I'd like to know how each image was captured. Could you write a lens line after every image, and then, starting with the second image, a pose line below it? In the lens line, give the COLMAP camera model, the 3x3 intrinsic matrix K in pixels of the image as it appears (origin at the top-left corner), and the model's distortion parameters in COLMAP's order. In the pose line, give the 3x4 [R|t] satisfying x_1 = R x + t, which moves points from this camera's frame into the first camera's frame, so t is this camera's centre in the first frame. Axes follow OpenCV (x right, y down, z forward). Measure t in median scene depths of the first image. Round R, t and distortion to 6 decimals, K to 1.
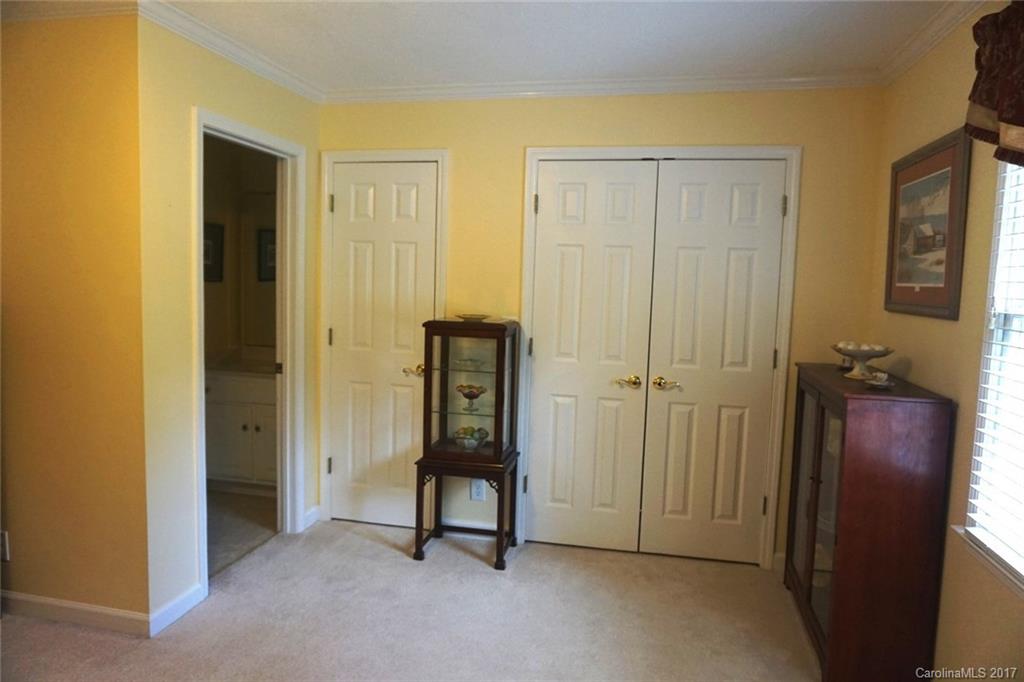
lens RADIAL K [[687.6, 0, 512.1], [0, 687.6, 342.5], [0, 0, 1]] dist [-0.000147, -0.000839]
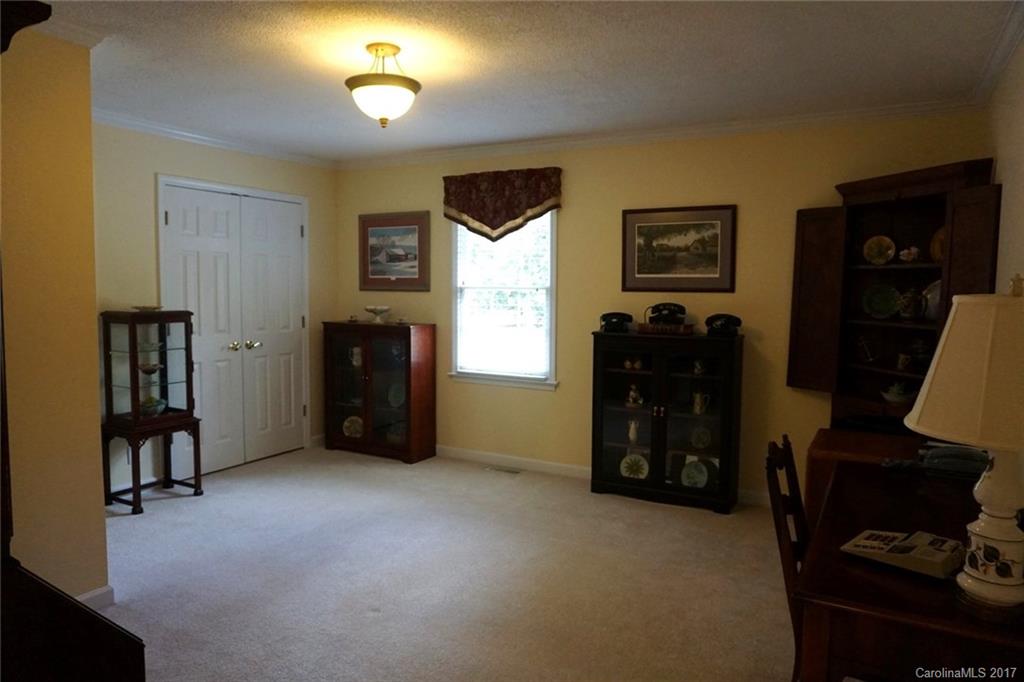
lens RADIAL K [[687.6, 0, 512.5], [0, 687.6, 339.0], [0, 0, 1]] dist [-0.000147, -0.000839]
pose [[0.301023, -0.099482, 0.948414, -1.191217], [0.090652, 0.993025, 0.075389, -0.016707], [-0.949298, 0.063282, 0.307942, -0.002523]]
